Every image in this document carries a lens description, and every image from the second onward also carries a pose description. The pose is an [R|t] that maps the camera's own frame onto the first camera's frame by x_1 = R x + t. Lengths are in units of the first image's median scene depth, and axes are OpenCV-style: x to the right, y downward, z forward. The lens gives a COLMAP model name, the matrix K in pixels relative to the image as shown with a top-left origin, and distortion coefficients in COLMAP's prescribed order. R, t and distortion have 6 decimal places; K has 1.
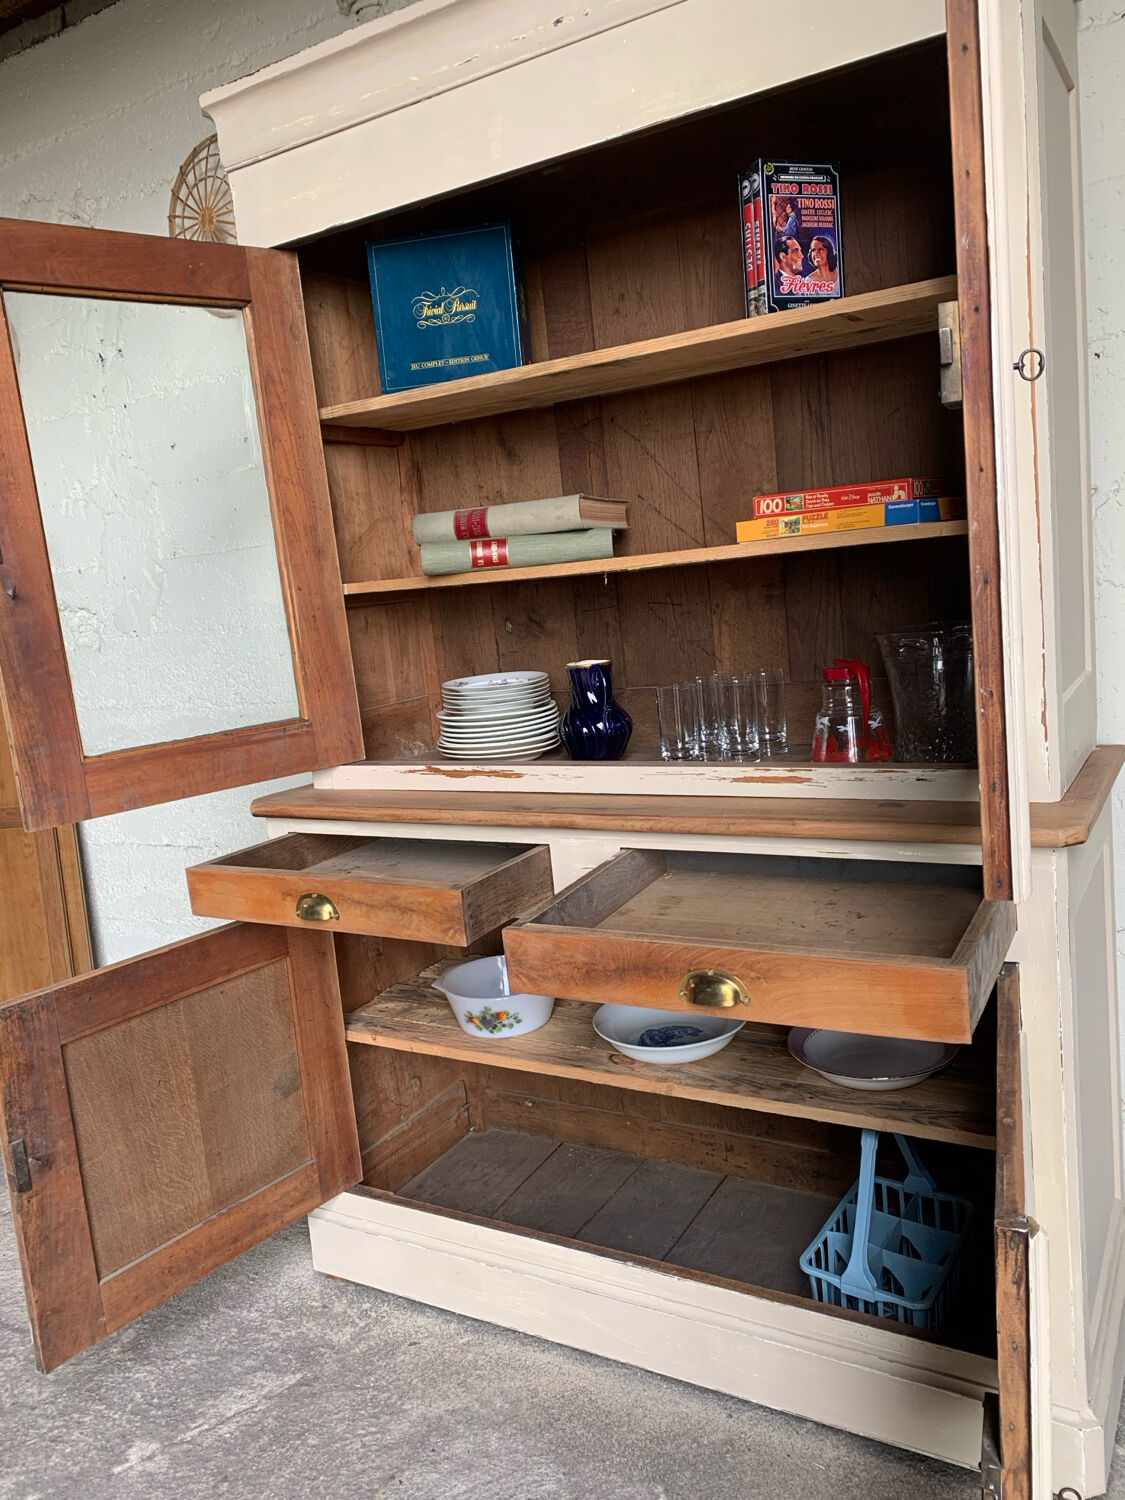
lens RADIAL K [[1147.8, 0, 563.8], [0, 1147.8, 746.7], [0, 0, 1]] dist [0.029885, -0.026048]
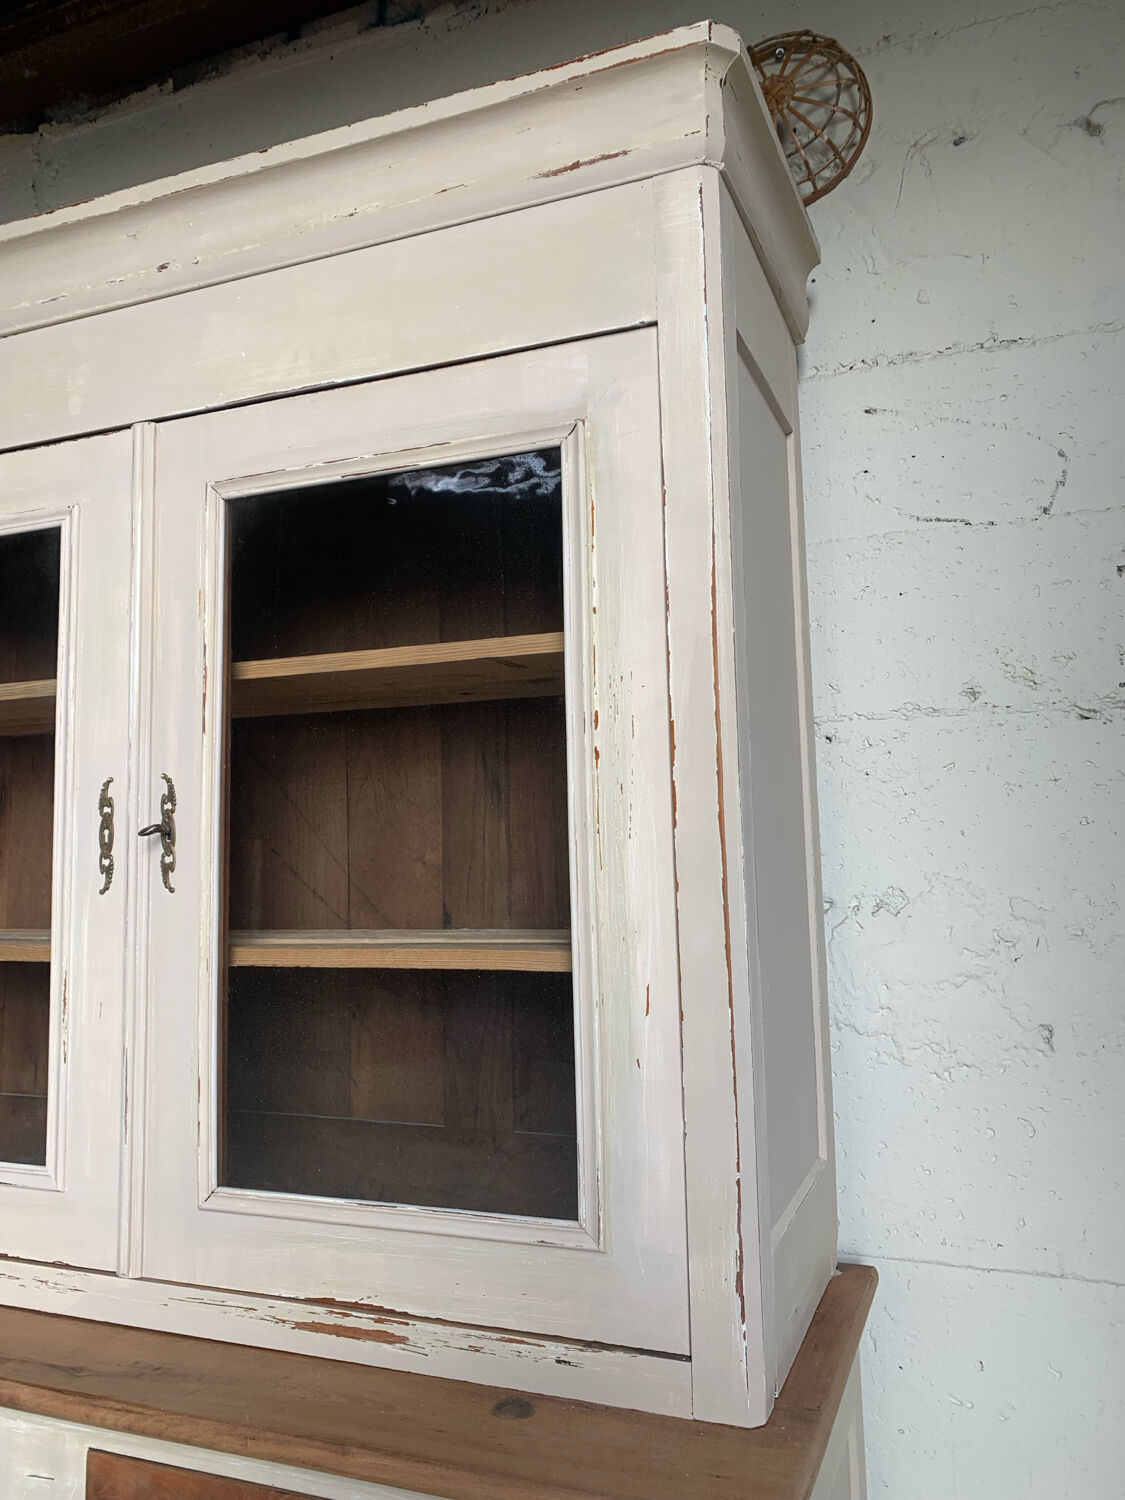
lens RADIAL K [[1147.8, 0, 554.9], [0, 1147.8, 728.7], [0, 0, 1]] dist [0.029885, -0.026048]
pose [[0.985397, 0.096658, 0.140179, 0.145191], [-0.055031, 0.959863, -0.275017, -0.103792], [-0.161135, 0.263286, 0.951166, 0.242492]]
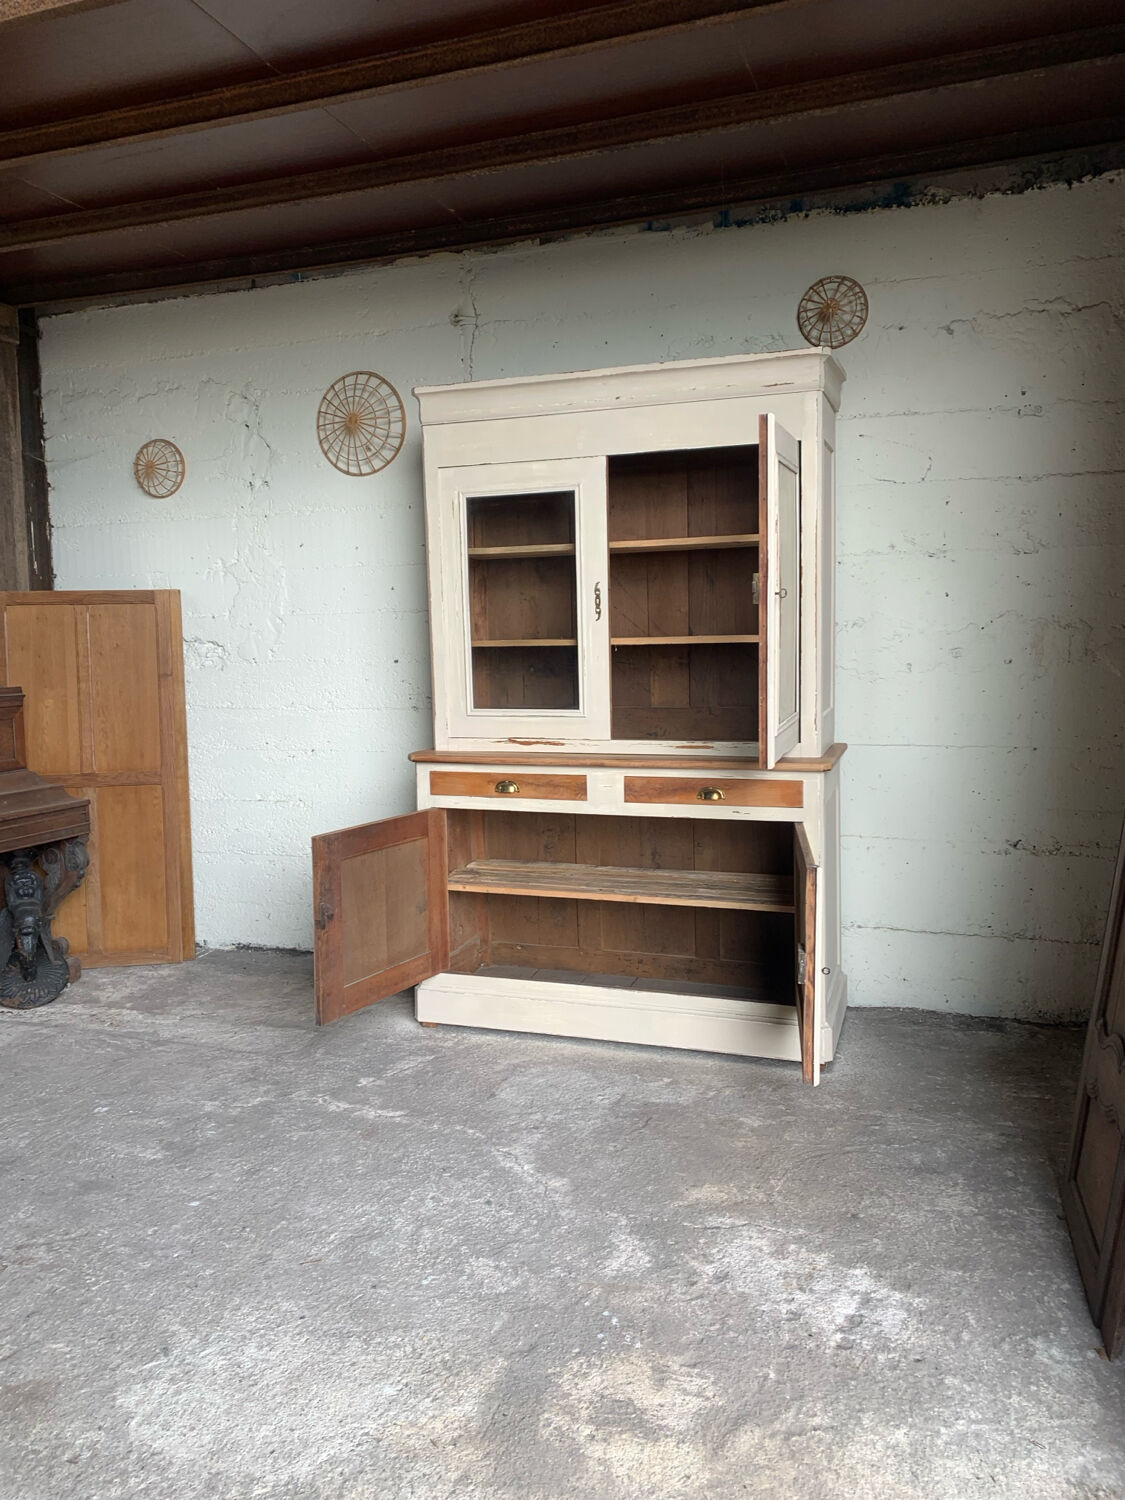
lens RADIAL K [[1147.8, 0, 558.7], [0, 1147.8, 731.0], [0, 0, 1]] dist [0.029885, -0.026048]
pose [[0.977363, 0.056254, 0.203952, -0.432811], [-0.041900, 0.996375, -0.074034, 0.143121], [-0.207378, 0.063813, 0.976177, -0.887831]]
